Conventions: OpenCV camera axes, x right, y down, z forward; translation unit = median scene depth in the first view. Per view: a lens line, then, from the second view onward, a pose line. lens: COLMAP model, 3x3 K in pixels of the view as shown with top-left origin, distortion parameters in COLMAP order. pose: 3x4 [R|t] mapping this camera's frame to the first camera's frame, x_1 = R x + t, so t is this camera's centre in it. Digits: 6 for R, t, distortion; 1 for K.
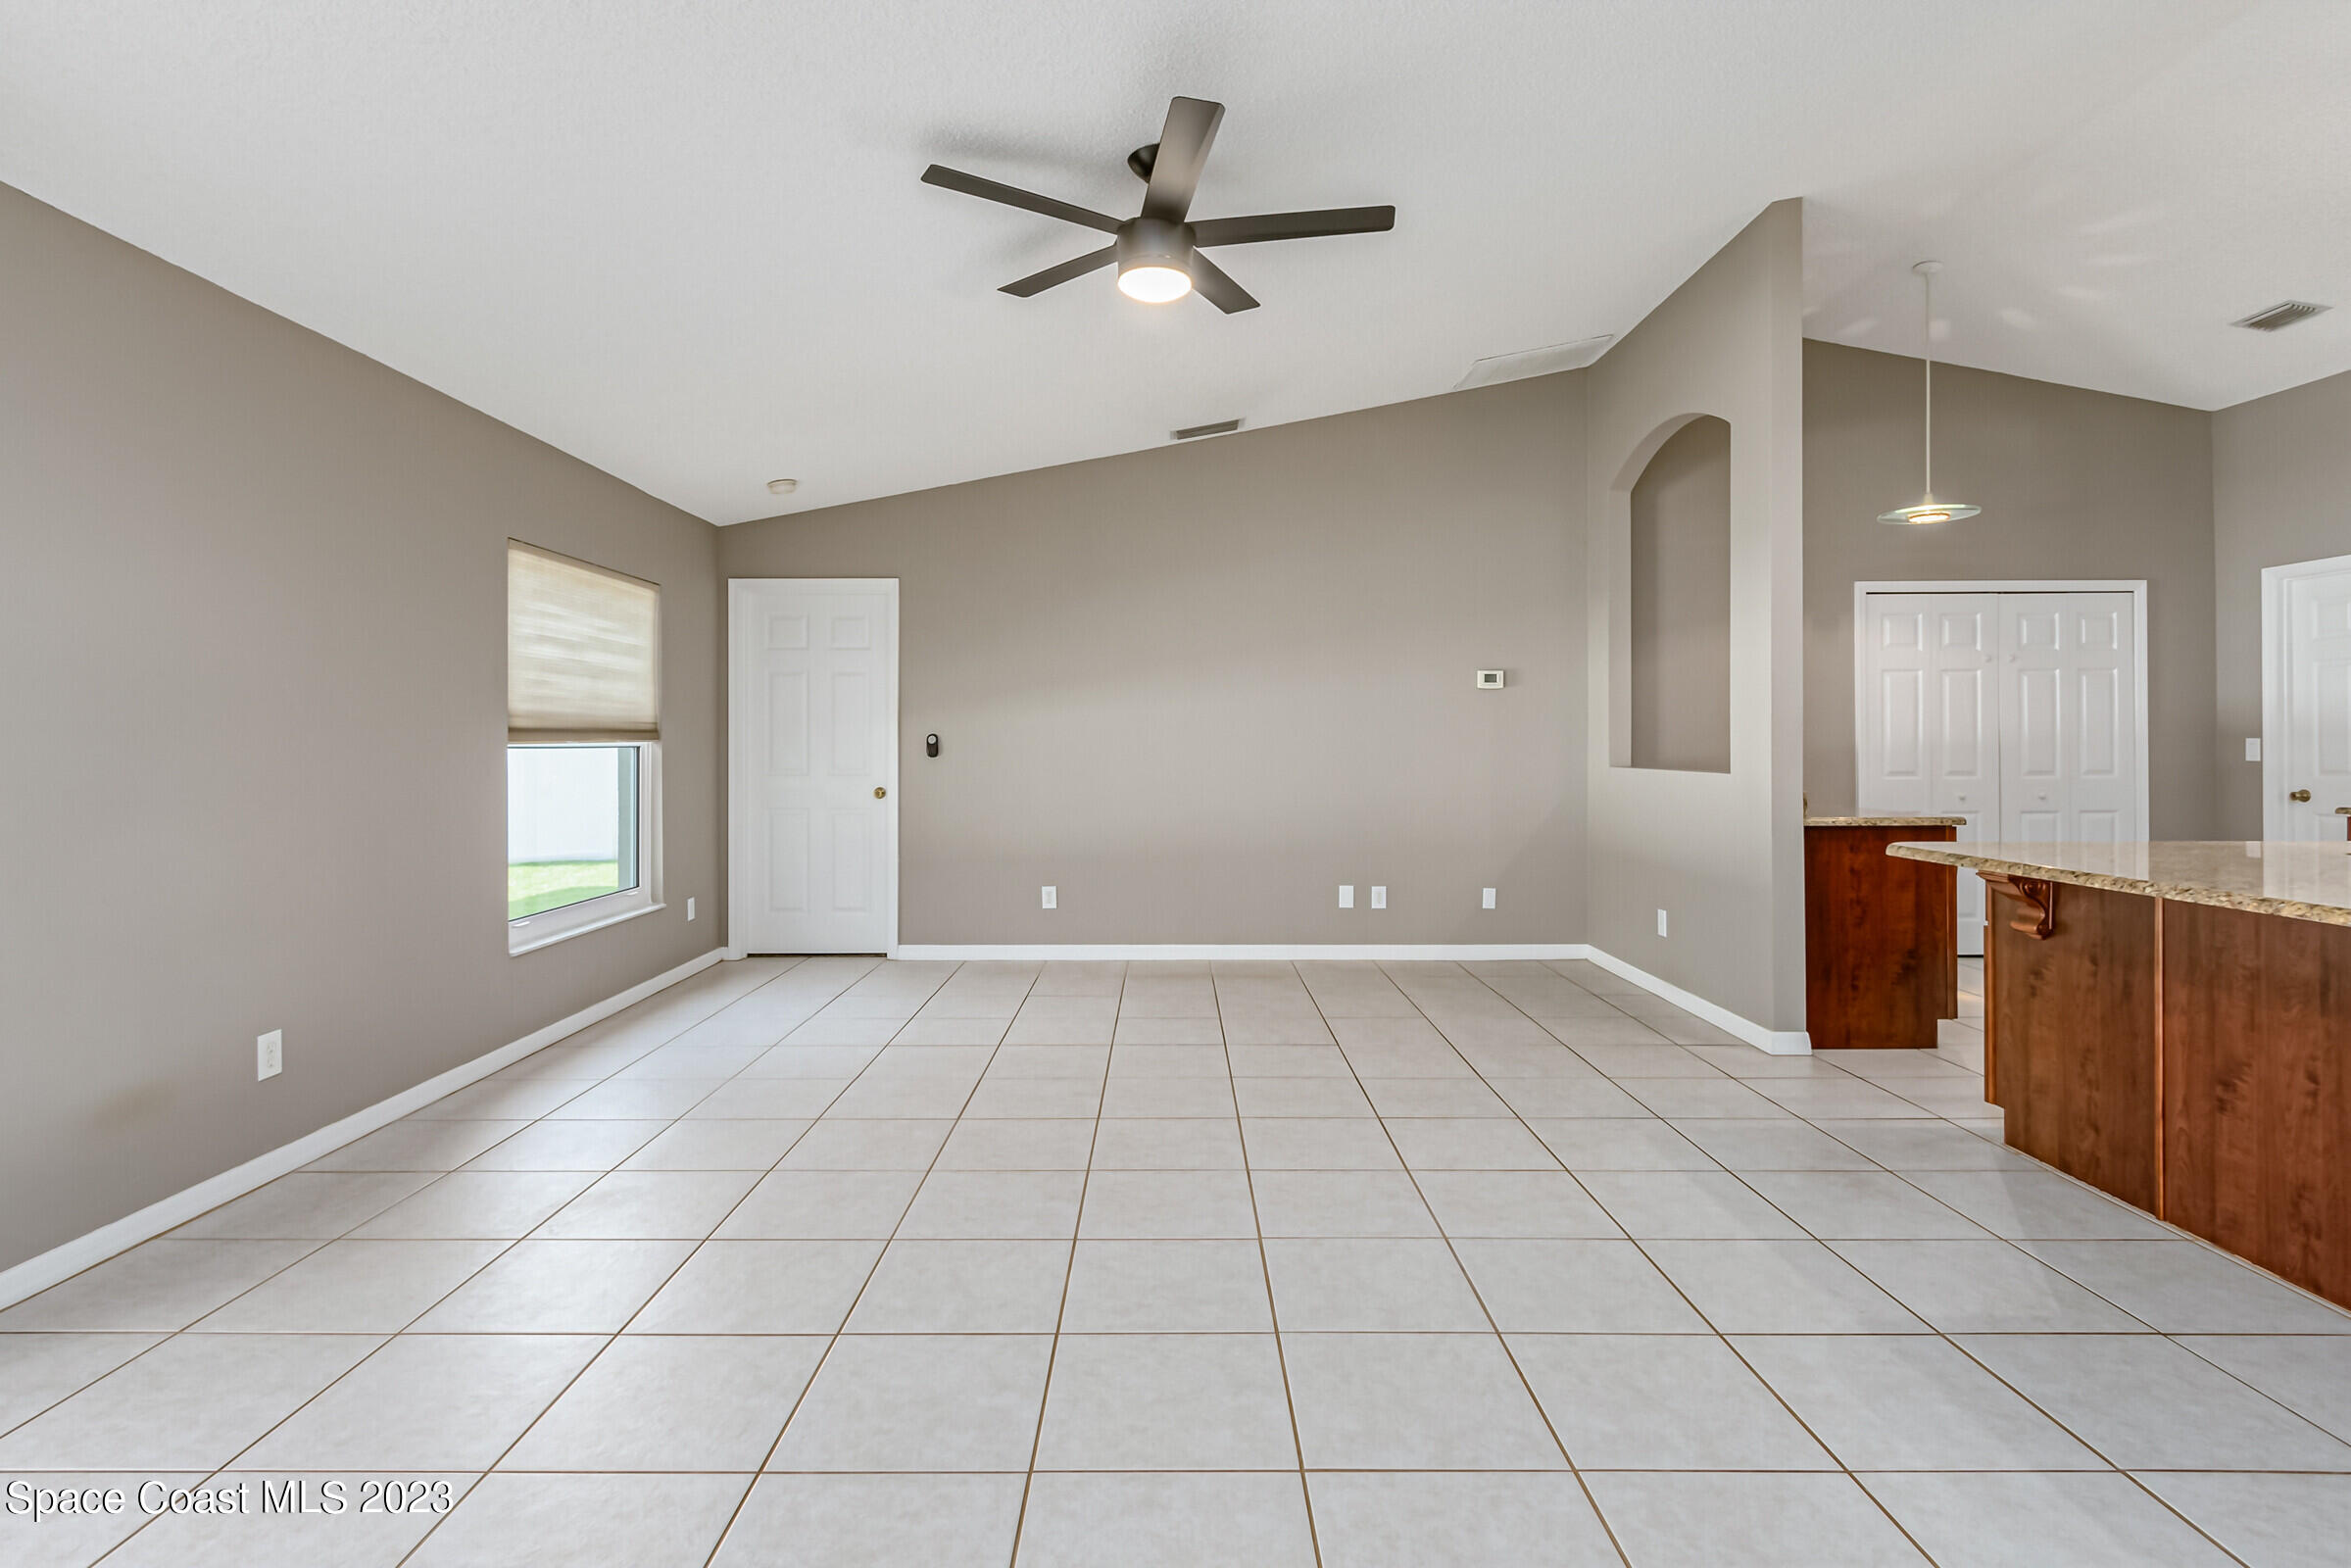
lens RADIAL K [[1158.0, 0, 1165.6], [0, 1158.0, 741.8], [0, 0, 1]] dist [-0.002205, 0.000064]
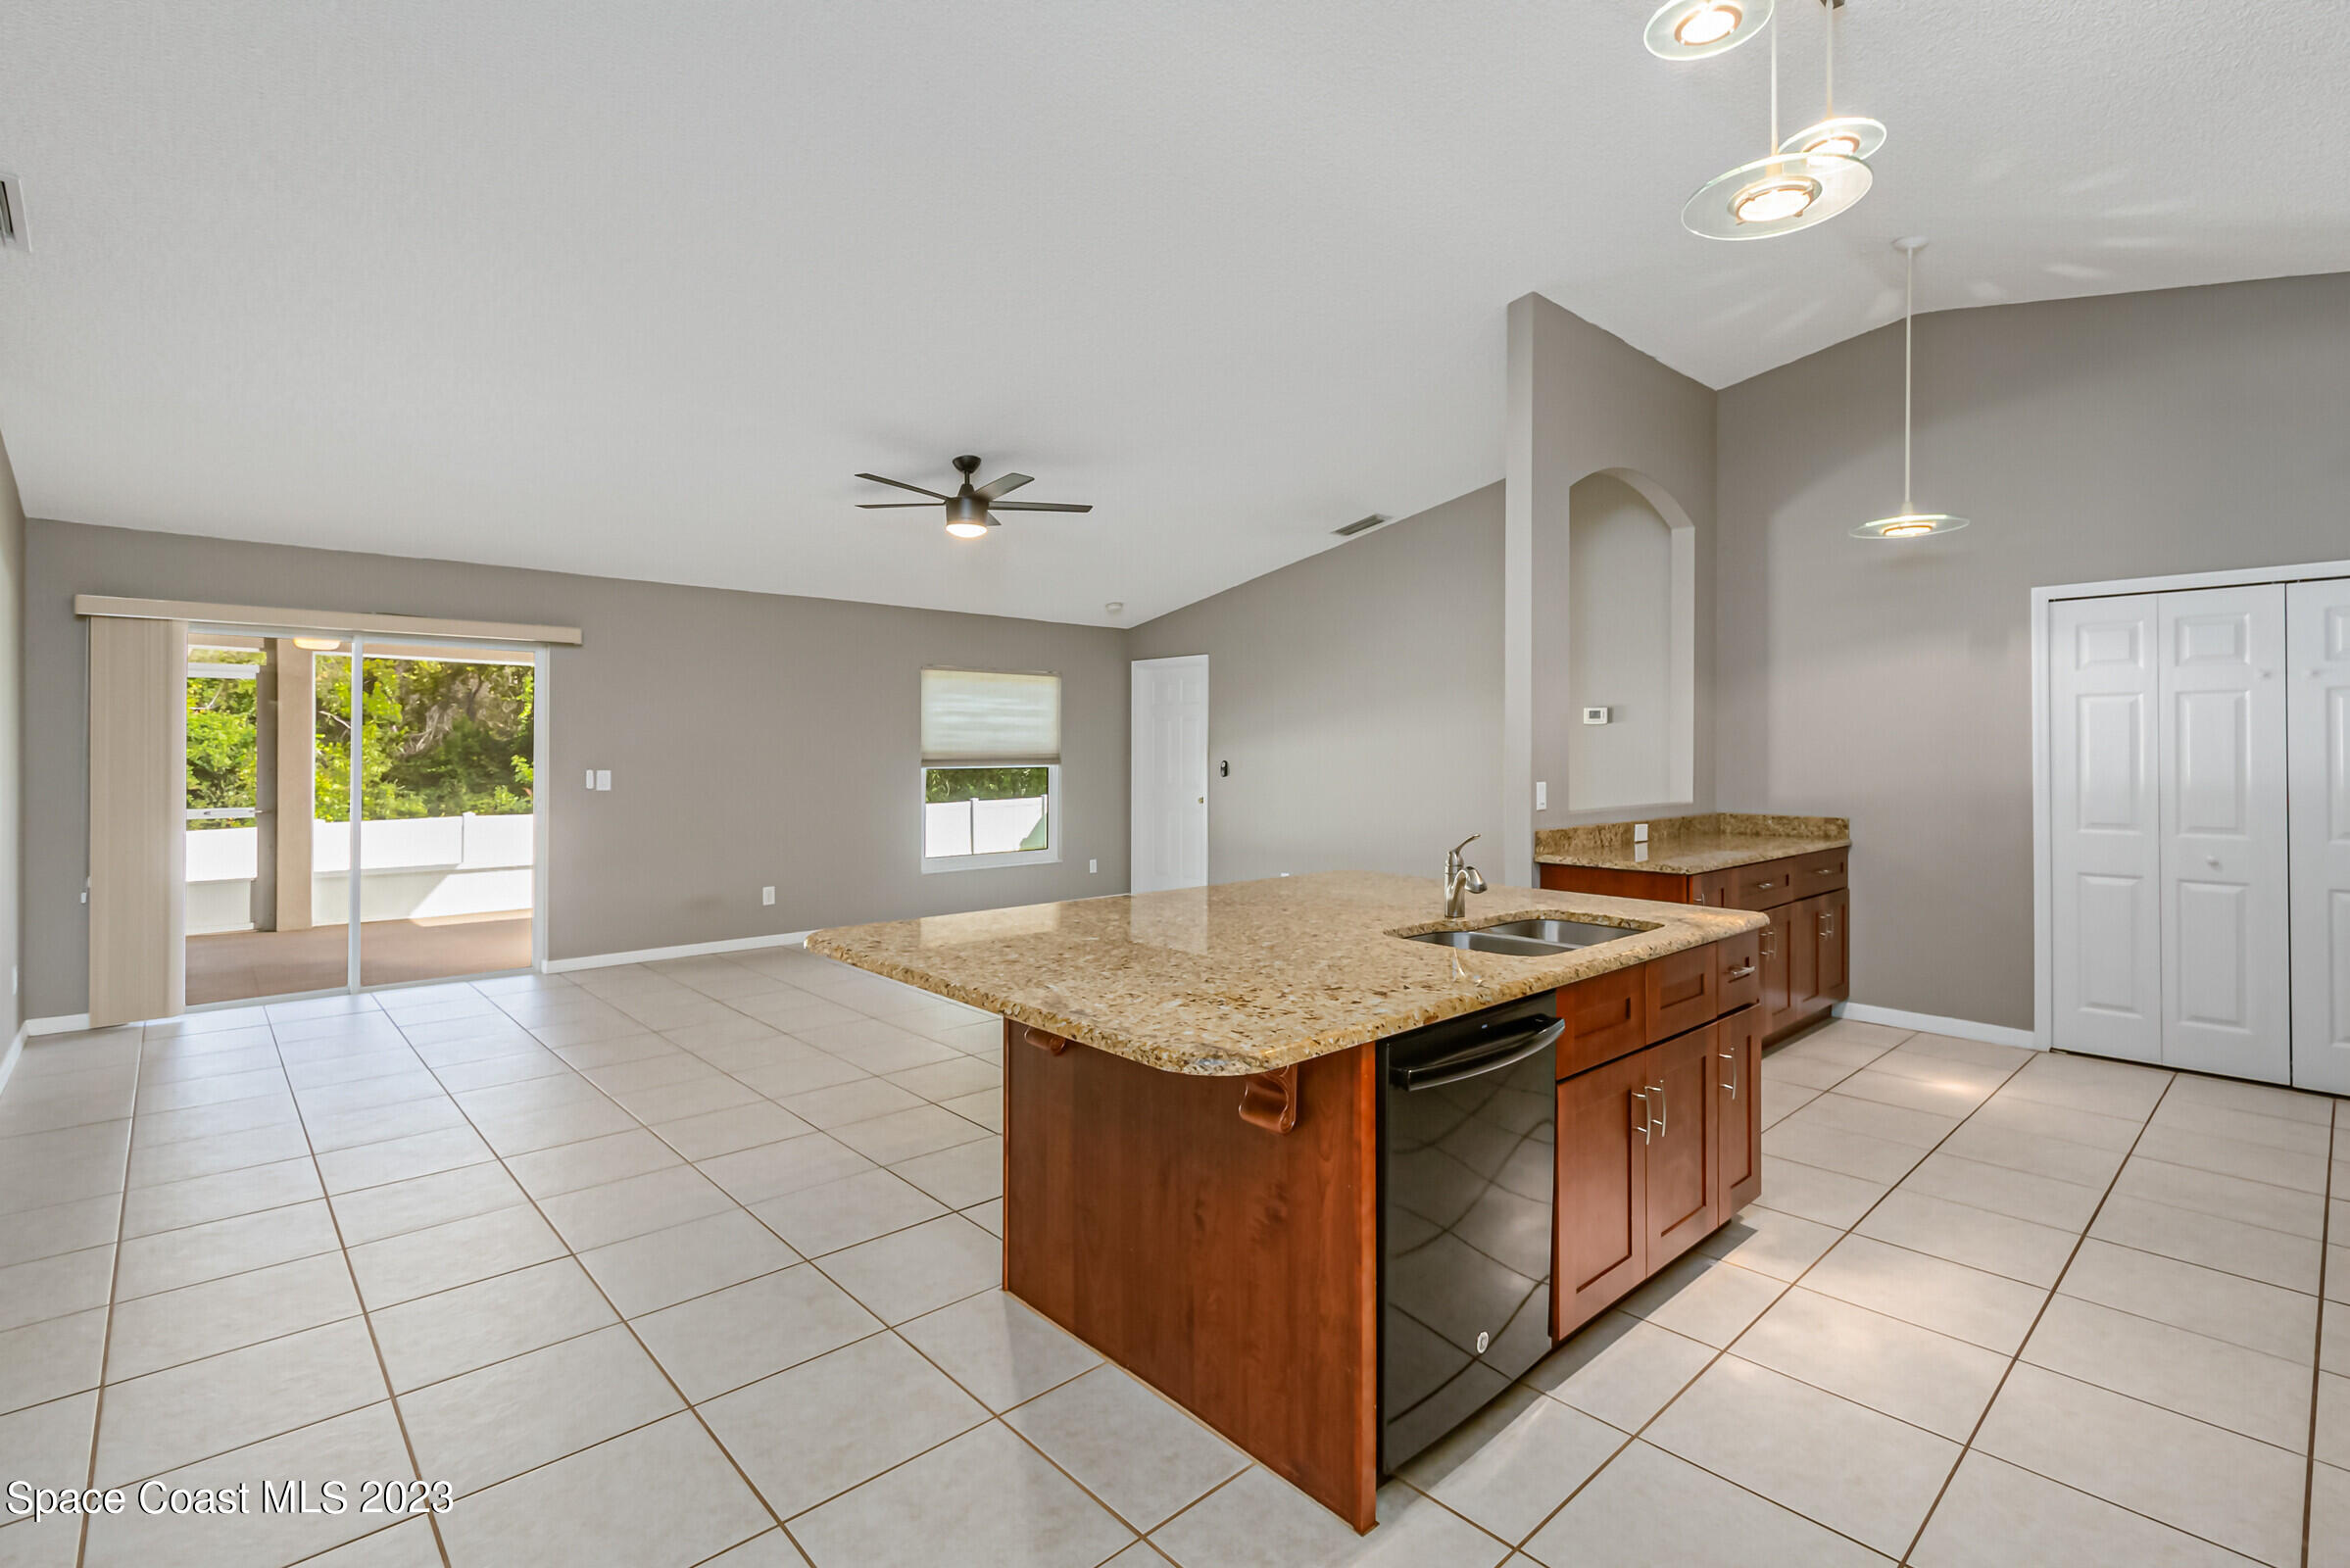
lens RADIAL K [[1085.3, 0, 1171.0], [0, 1085.3, 741.7], [0, 0, 1]] dist [0.000245, 0.000675]
pose [[0.678157, -0.000988, -0.734917, 0.966615], [-0.002022, 0.999993, -0.003210, -0.033631], [0.734915, 0.003662, 0.678150, 0.038767]]
